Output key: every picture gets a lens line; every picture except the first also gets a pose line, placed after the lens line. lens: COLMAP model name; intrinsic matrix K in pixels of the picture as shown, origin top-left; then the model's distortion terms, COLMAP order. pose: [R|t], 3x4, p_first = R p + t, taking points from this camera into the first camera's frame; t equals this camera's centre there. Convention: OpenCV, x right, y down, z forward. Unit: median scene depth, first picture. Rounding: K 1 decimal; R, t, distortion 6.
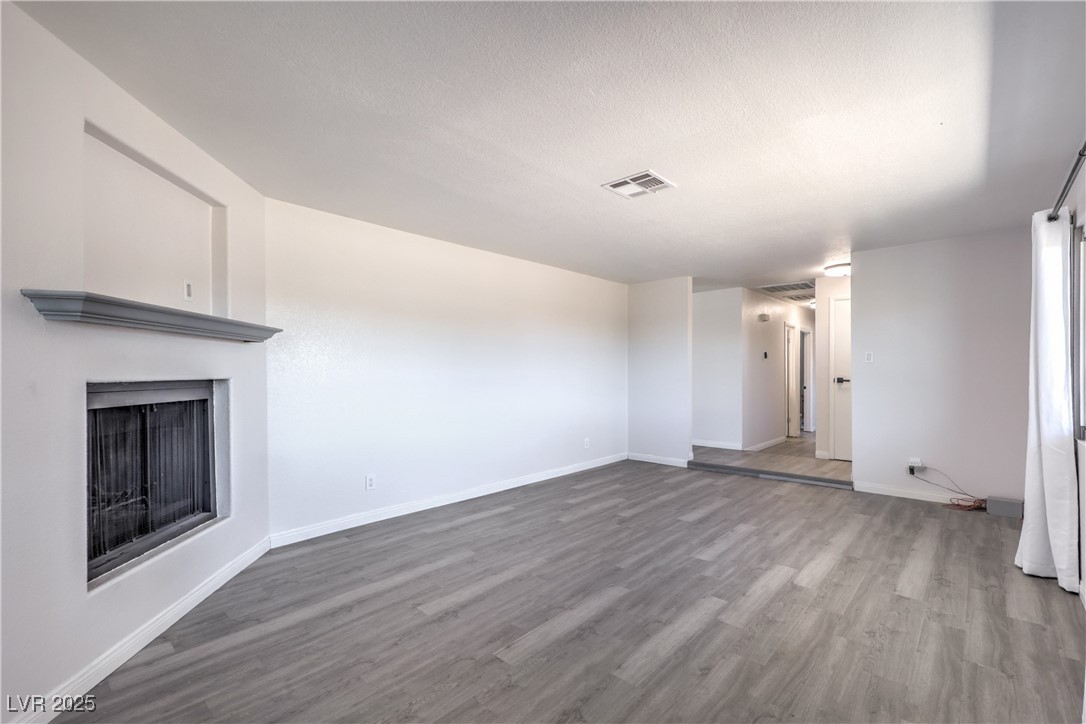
lens RADIAL K [[456.9, 0, 545.7], [0, 456.9, 351.4], [0, 0, 1]] dist [0.000319, 0.000199]
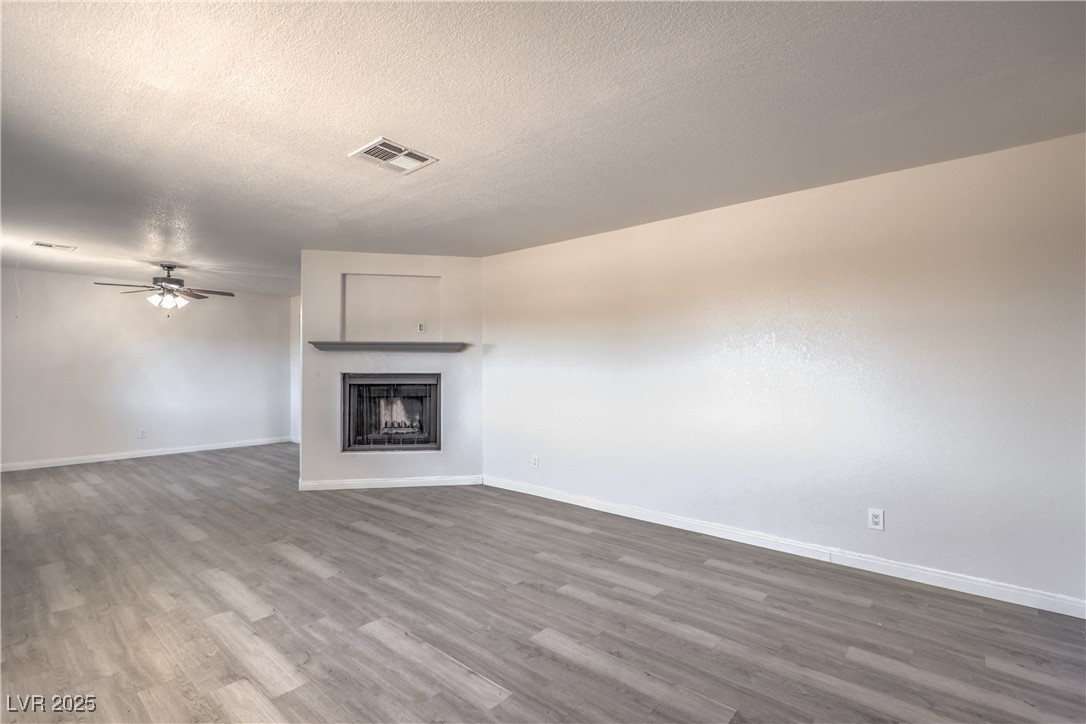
lens RADIAL K [[463.4, 0, 543.5], [0, 463.4, 353.7], [0, 0, 1]] dist [-0.001803, -0.000510]
pose [[0.095572, -0.029087, -0.994997, 1.159379], [0.038201, 0.998944, -0.025533, 0.046129], [0.994689, -0.035570, 0.096582, 1.254686]]
